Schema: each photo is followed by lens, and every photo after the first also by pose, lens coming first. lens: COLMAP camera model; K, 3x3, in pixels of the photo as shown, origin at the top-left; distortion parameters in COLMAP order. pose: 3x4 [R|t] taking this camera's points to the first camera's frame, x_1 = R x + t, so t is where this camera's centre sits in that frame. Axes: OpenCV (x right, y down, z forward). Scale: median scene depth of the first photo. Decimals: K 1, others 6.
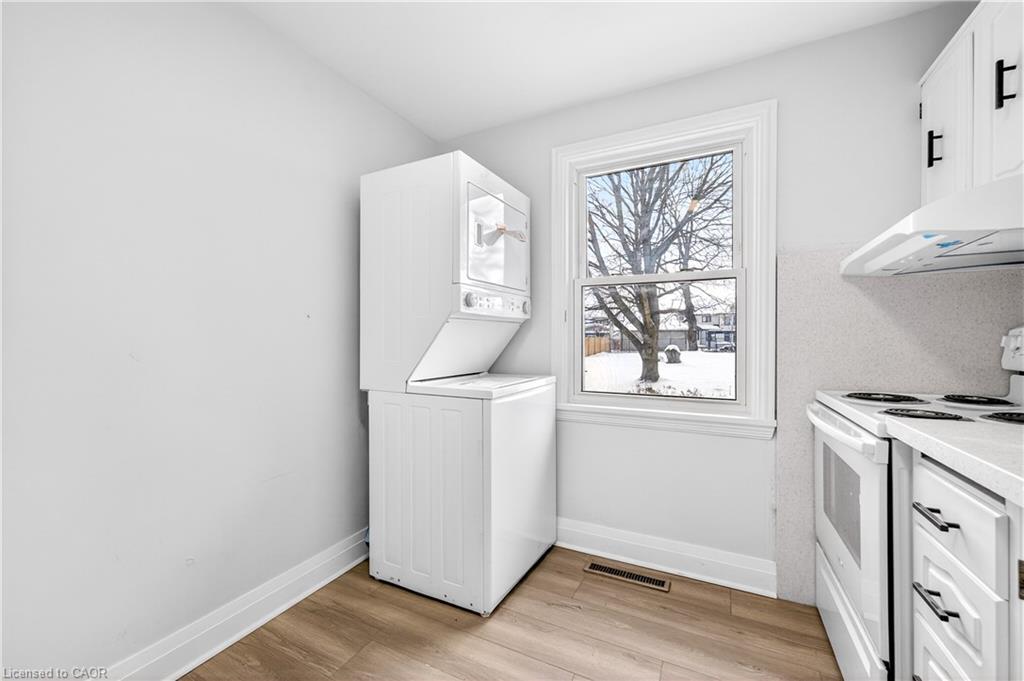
lens RADIAL K [[413.7, 0, 511.2], [0, 413.7, 339.9], [0, 0, 1]] dist [0.002461, 0.000250]
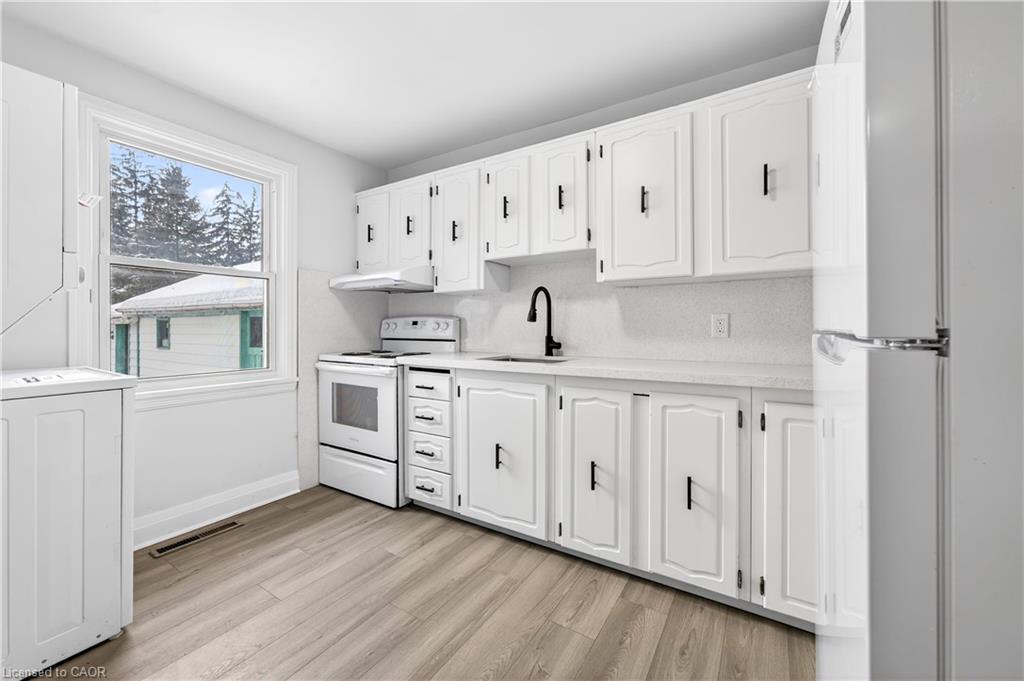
lens RADIAL K [[410.2, 0, 512.0], [0, 410.2, 327.2], [0, 0, 1]] dist [-0.013641, 0.000085]
pose [[0.085066, -0.003479, 0.996369, -0.985226], [-0.000355, 0.999994, 0.003522, 0.005859], [-0.996375, -0.000654, 0.085064, 0.104643]]
